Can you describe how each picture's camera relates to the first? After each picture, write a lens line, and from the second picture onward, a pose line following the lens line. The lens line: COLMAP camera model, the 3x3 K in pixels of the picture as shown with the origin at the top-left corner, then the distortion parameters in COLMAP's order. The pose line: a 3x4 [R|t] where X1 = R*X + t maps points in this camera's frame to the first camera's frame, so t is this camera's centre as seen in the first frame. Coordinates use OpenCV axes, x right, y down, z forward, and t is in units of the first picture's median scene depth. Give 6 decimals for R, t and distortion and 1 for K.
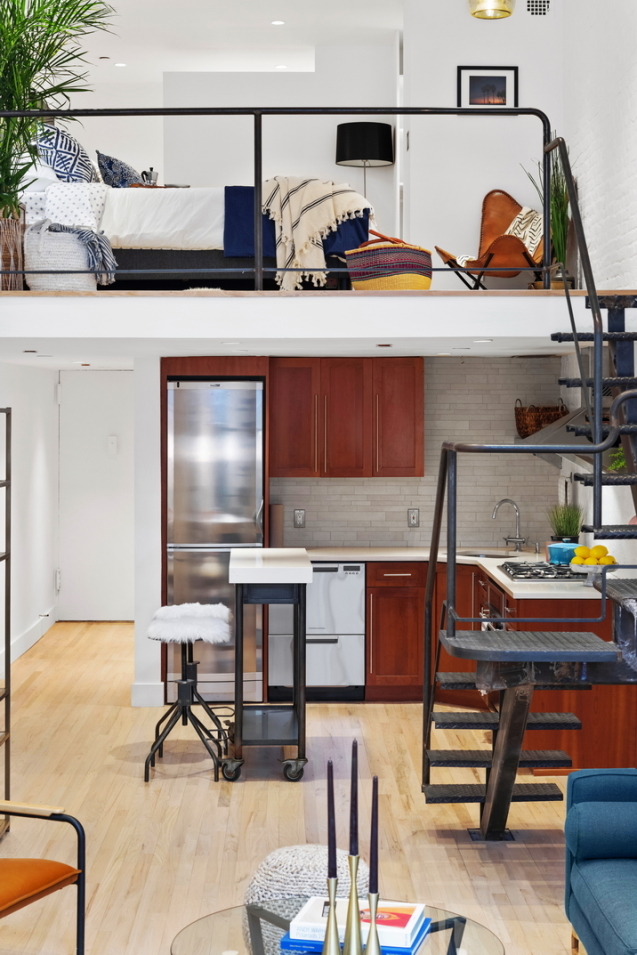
lens RADIAL K [[2213.3, 0, 318.5], [0, 2213.3, 477.5], [0, 0, 1]] dist [-0.054764, -0.526156]
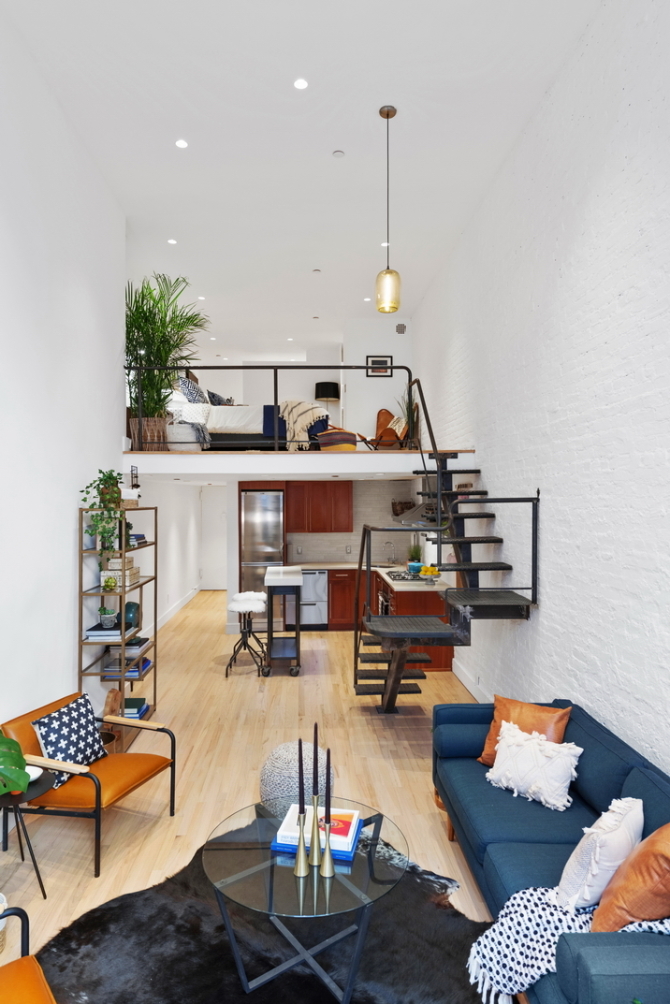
lens RADIAL K [[633.6, 0, 335.0], [0, 633.6, 502.0], [0, 0, 1]] dist [0.000614, 0.000078]
pose [[0.999668, -0.004383, 0.025384, 0.013161], [0.004721, 0.999901, -0.013257, -0.025281], [-0.025323, 0.013372, 0.999590, 0.363543]]
